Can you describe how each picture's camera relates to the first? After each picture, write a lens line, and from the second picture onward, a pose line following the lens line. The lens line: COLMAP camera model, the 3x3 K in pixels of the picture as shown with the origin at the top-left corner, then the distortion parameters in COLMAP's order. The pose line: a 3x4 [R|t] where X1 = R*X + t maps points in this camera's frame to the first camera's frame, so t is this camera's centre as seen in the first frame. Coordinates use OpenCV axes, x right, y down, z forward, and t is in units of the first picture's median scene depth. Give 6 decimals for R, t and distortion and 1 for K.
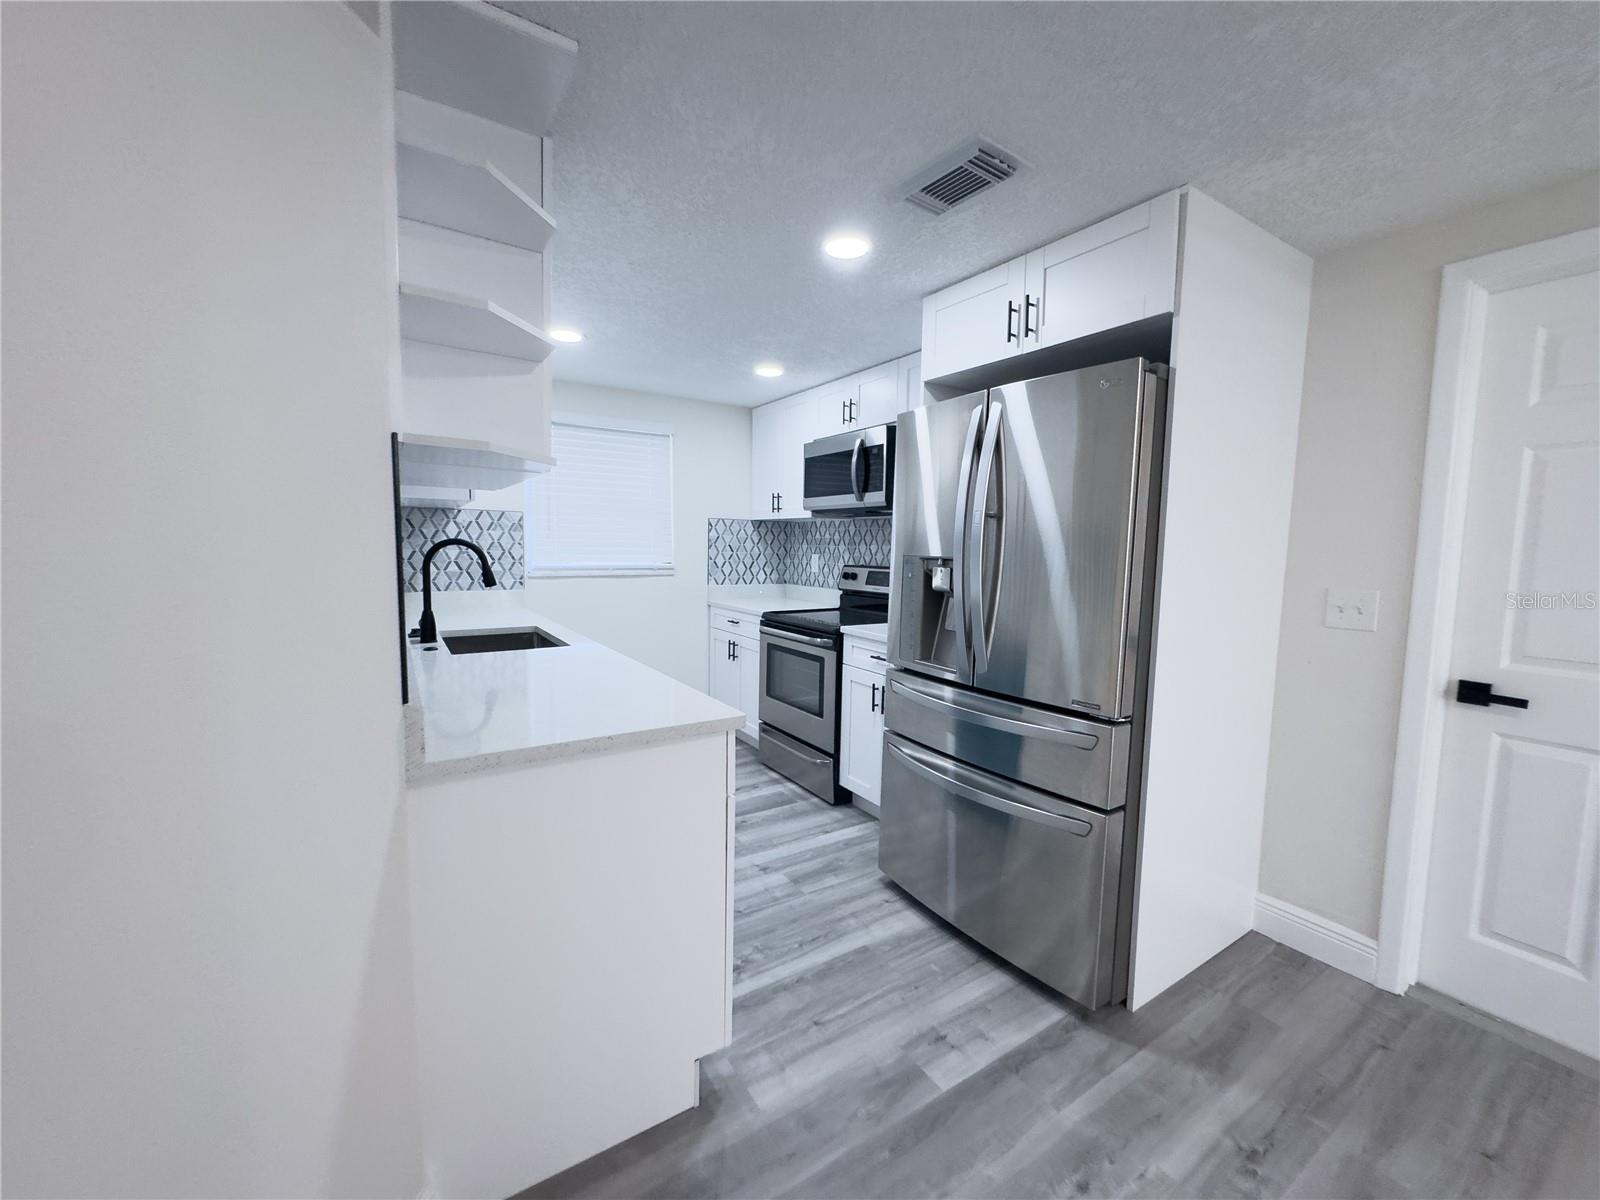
lens RADIAL K [[650.2, 0, 803.4], [0, 650.2, 604.9], [0, 0, 1]] dist [-0.001921, 0.000050]
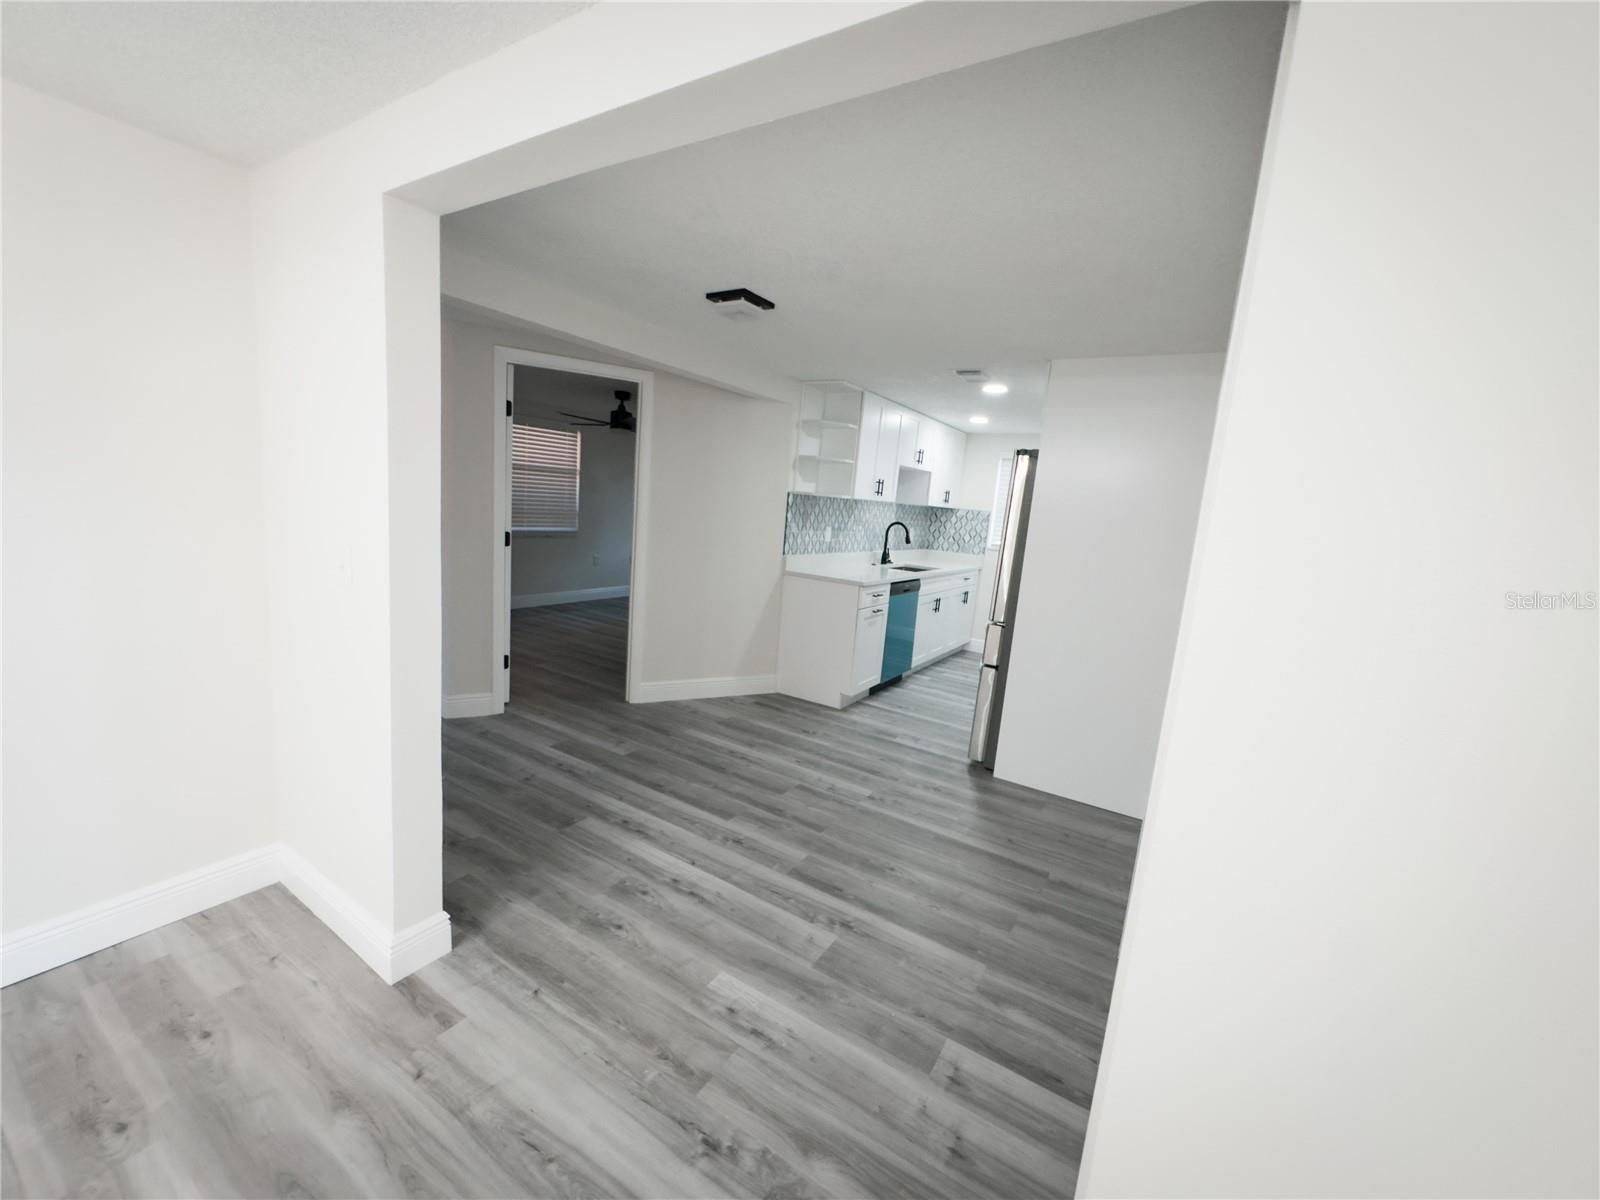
lens RADIAL K [[650.2, 0, 803.4], [0, 650.2, 604.9], [0, 0, 1]] dist [-0.001921, 0.000050]
pose [[0.424609, 0.164111, -0.890379, 2.097667], [-0.161301, 0.981414, 0.103968, 0.008780], [0.890892, 0.099473, 0.443188, -0.472484]]
